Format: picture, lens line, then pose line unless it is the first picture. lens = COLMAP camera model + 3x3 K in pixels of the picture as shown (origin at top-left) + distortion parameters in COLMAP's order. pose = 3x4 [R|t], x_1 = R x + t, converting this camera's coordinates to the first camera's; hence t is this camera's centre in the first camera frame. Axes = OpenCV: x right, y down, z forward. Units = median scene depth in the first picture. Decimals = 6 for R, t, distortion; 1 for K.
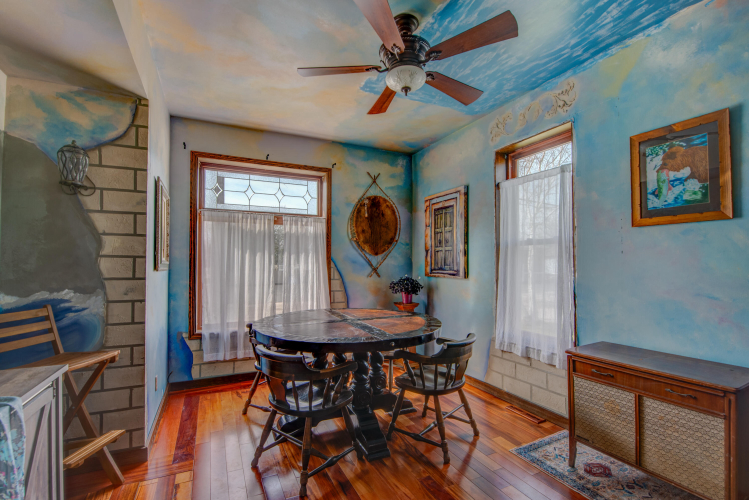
lens RADIAL K [[338.9, 0, 376.2], [0, 338.9, 260.0], [0, 0, 1]] dist [-0.001328, -0.010750]
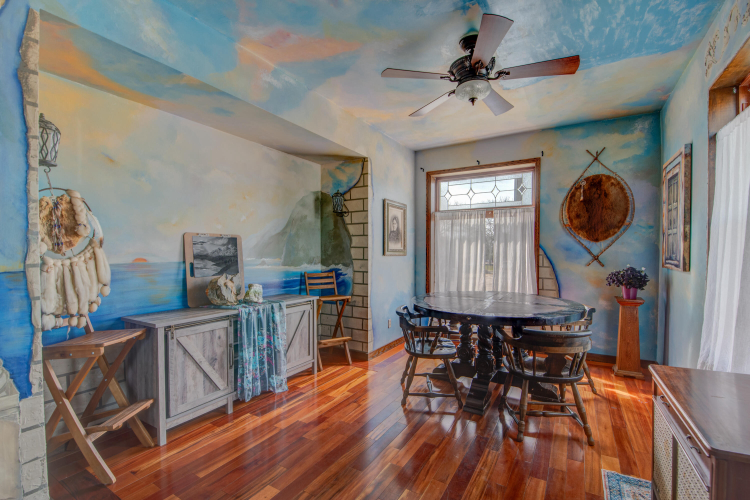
lens RADIAL K [[326.2, 0, 377.2], [0, 326.2, 257.6], [0, 0, 1]] dist [0.000741, -0.006915]
pose [[0.557223, 0.015779, -0.830213, 0.438444], [0.009108, 0.999643, 0.025112, 0.001044], [0.830313, -0.021555, 0.556880, 0.049032]]
